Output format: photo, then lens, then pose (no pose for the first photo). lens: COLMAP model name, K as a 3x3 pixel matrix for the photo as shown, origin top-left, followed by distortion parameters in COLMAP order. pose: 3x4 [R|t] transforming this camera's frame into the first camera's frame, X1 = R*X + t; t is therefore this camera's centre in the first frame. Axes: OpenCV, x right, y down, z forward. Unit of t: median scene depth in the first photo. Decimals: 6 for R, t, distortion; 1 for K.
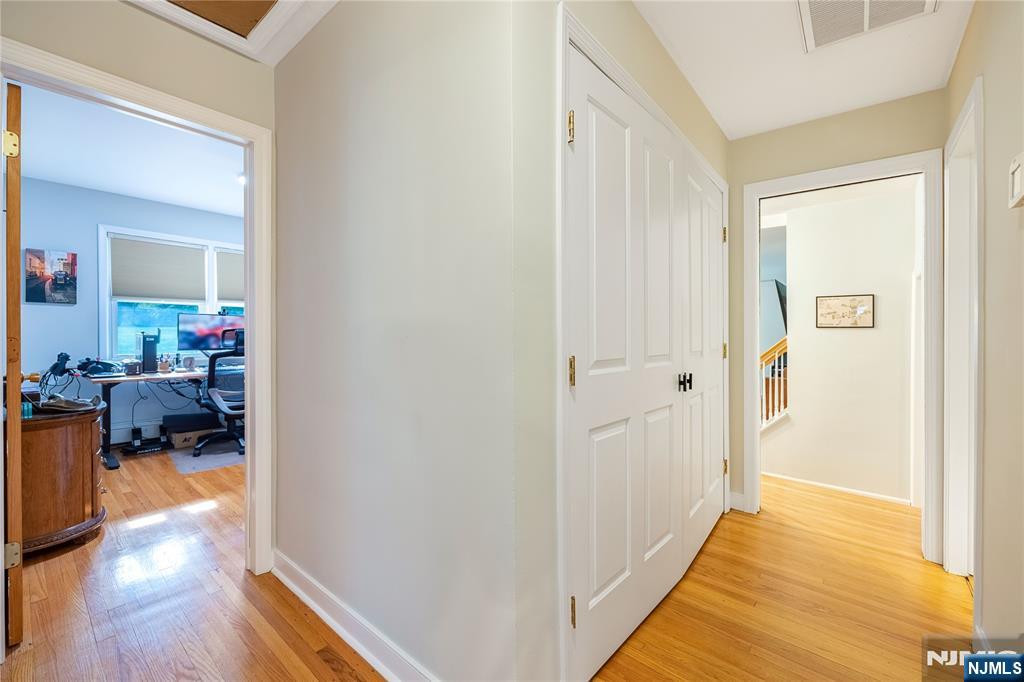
lens RADIAL K [[418.3, 0, 506.1], [0, 418.3, 336.6], [0, 0, 1]] dist [0.000883, -0.000278]
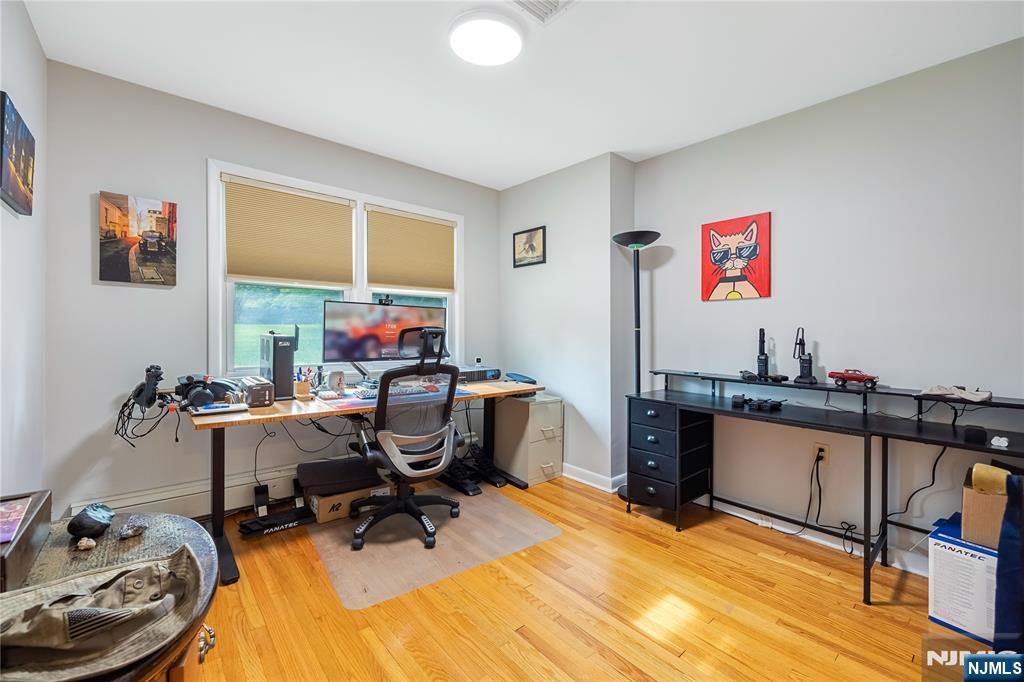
lens RADIAL K [[418.3, 0, 518.3], [0, 418.3, 337.6], [0, 0, 1]] dist [0.000883, -0.000278]
pose [[0.989714, 0.007653, -0.142852, -0.431285], [-0.007066, 0.999964, 0.004617, -0.007500], [0.142883, -0.003560, 0.989733, 0.453889]]
